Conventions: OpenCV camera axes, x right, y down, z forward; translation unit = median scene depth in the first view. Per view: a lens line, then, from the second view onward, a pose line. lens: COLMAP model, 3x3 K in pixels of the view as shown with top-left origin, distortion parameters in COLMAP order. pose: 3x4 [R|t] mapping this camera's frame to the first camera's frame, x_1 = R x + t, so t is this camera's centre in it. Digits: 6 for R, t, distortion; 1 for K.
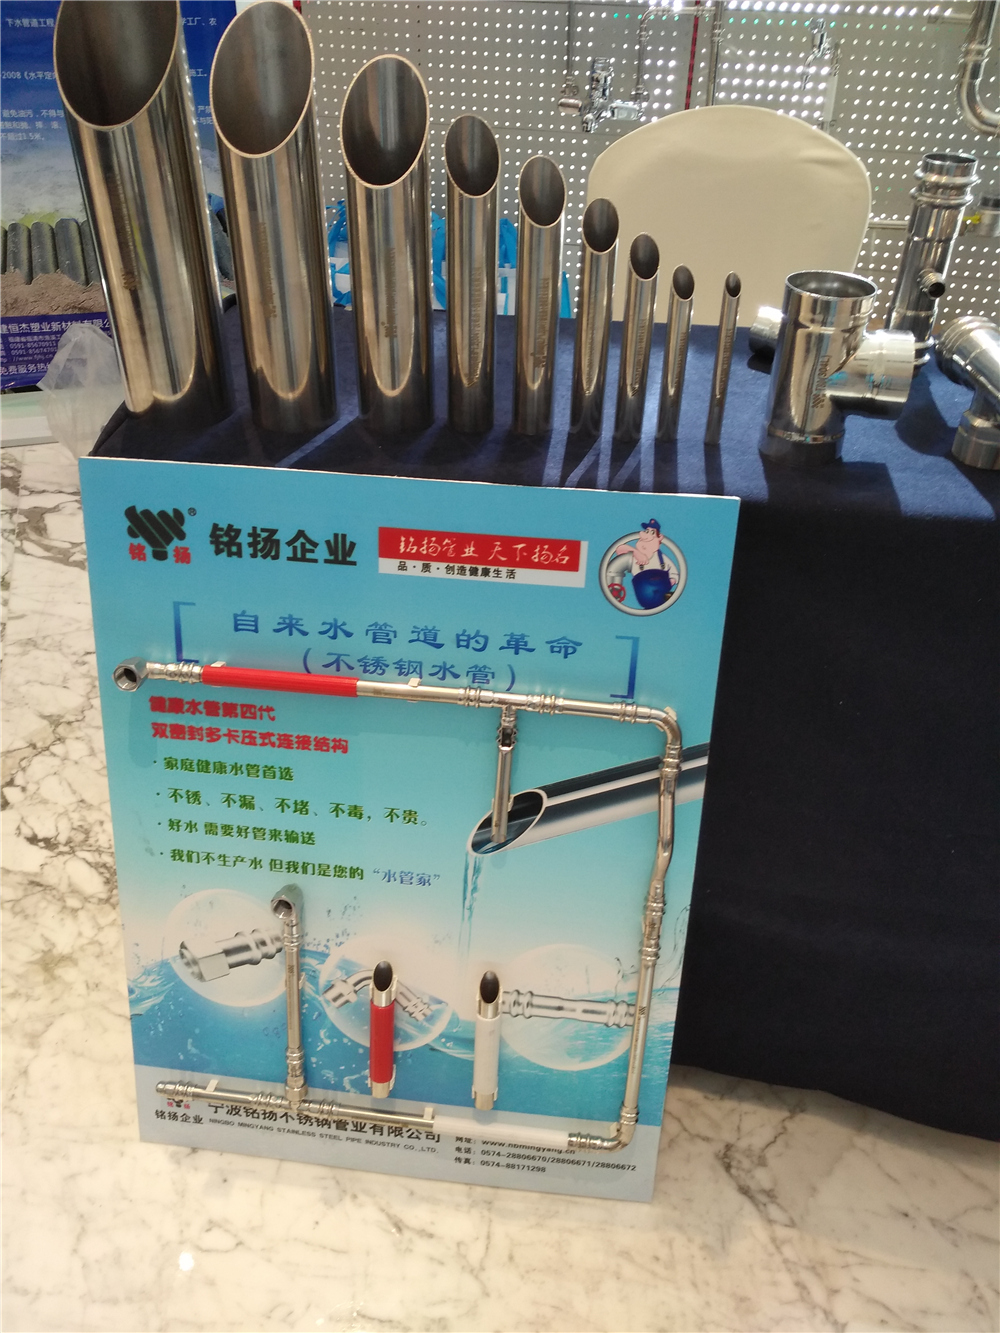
lens RADIAL K [[1042.0, 0, 503.2], [0, 1042.0, 674.6], [0, 0, 1]] dist [0.092446, -0.335399]
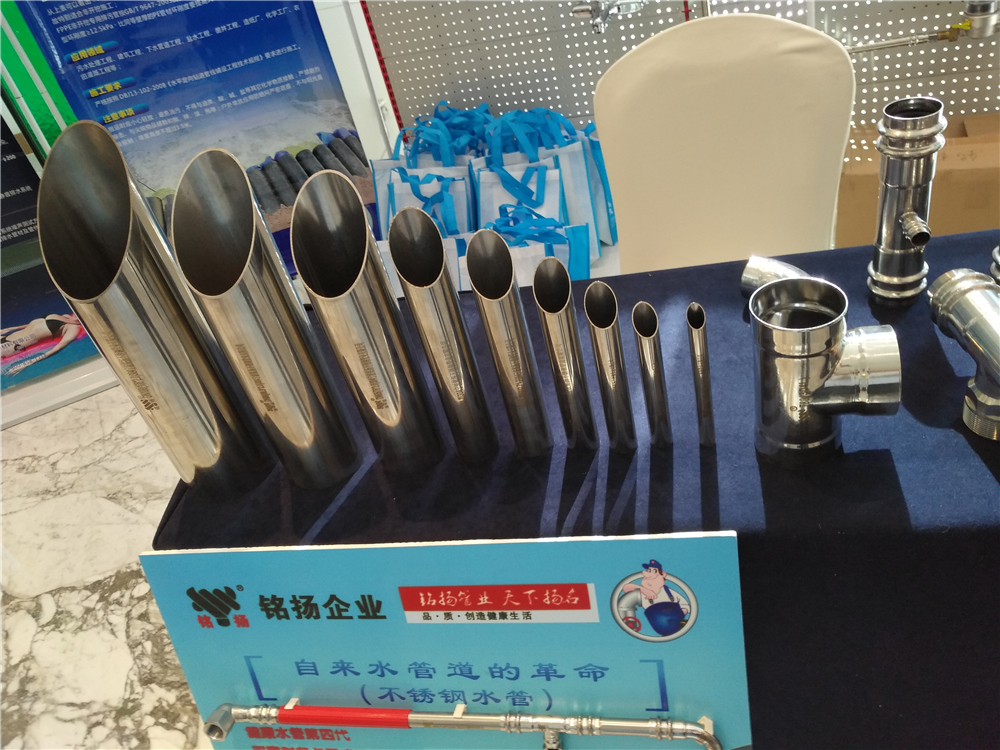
lens RADIAL K [[789.6, 0, 500.0], [0, 789.6, 375.0], [0, 0, 1]] dist [-0.005173, -0.116693]
pose [[0.970661, -0.162861, -0.176900, 0.153332], [0.161372, 0.986629, -0.022871, -0.307833], [0.178259, -0.006346, 0.983963, 0.221289]]
